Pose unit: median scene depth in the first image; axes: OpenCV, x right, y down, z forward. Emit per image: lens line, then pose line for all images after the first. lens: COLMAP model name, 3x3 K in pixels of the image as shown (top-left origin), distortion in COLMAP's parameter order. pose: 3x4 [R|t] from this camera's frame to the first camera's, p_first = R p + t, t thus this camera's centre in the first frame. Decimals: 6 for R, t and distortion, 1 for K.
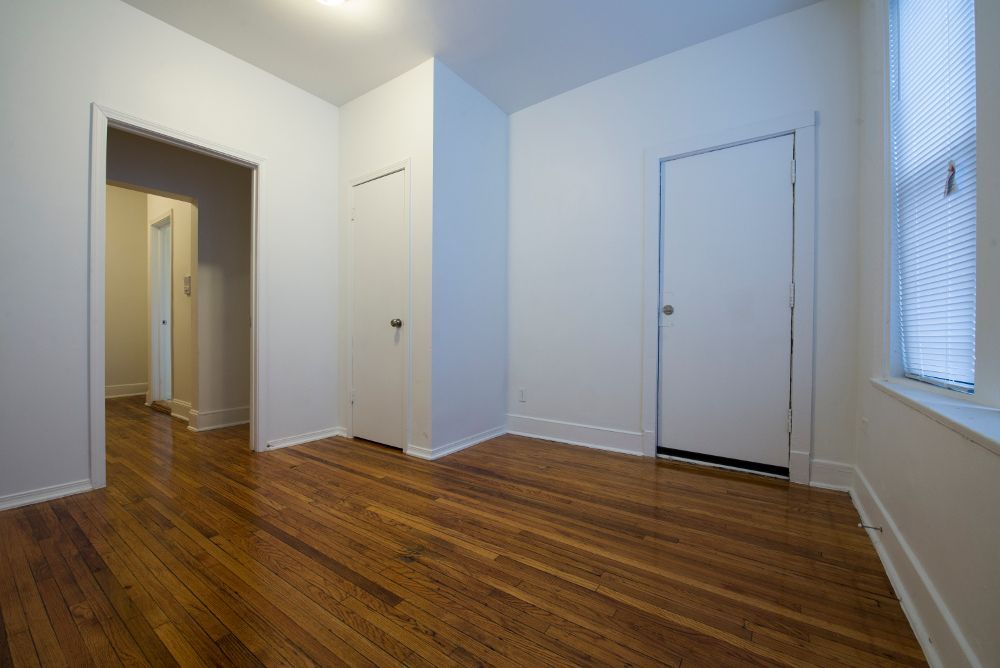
lens RADIAL K [[407.3, 0, 493.1], [0, 407.3, 331.2], [0, 0, 1]] dist [-0.015983, -0.002445]
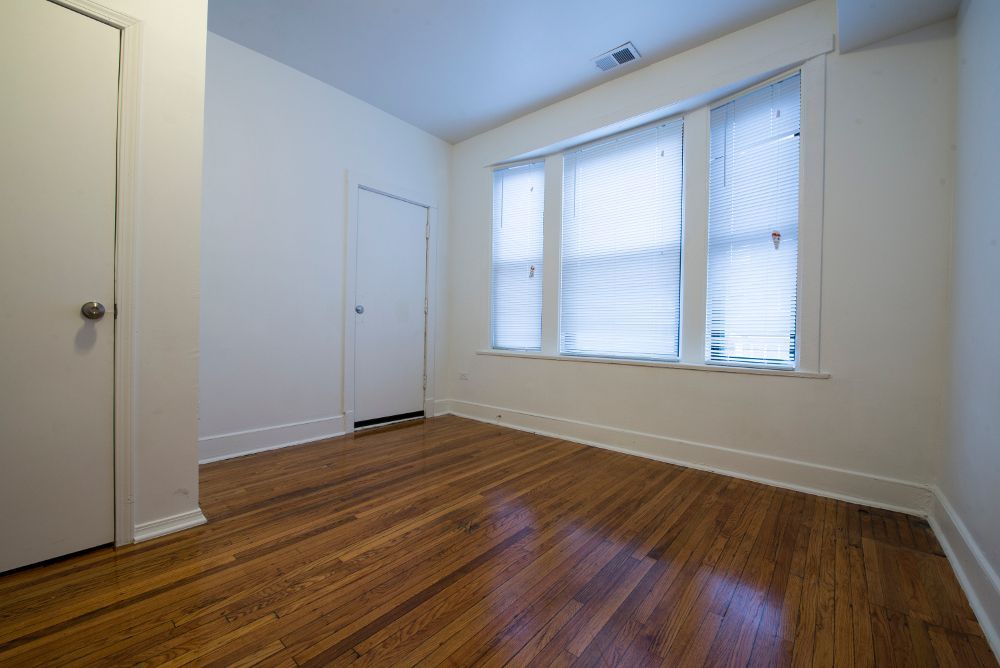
lens RADIAL K [[407.3, 0, 501.7], [0, 407.3, 333.2], [0, 0, 1]] dist [-0.015983, -0.002445]
pose [[0.073570, -0.015080, 0.997176, -0.968767], [-0.011859, 0.999802, 0.015995, -0.007999], [-0.997220, -0.013002, 0.073377, 0.604698]]
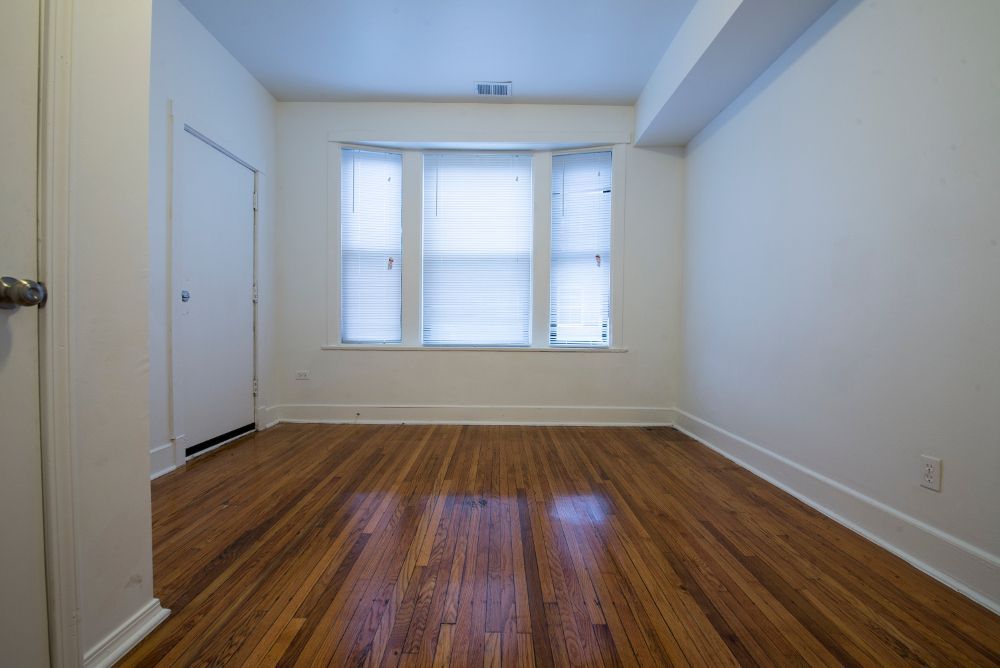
lens RADIAL K [[407.3, 0, 509.6], [0, 407.3, 332.4], [0, 0, 1]] dist [-0.015983, -0.002445]
pose [[-0.606559, -0.028393, 0.794531, -0.904024], [-0.009691, 0.999552, 0.028321, -0.006152], [-0.794979, 0.009479, -0.606563, 1.223000]]
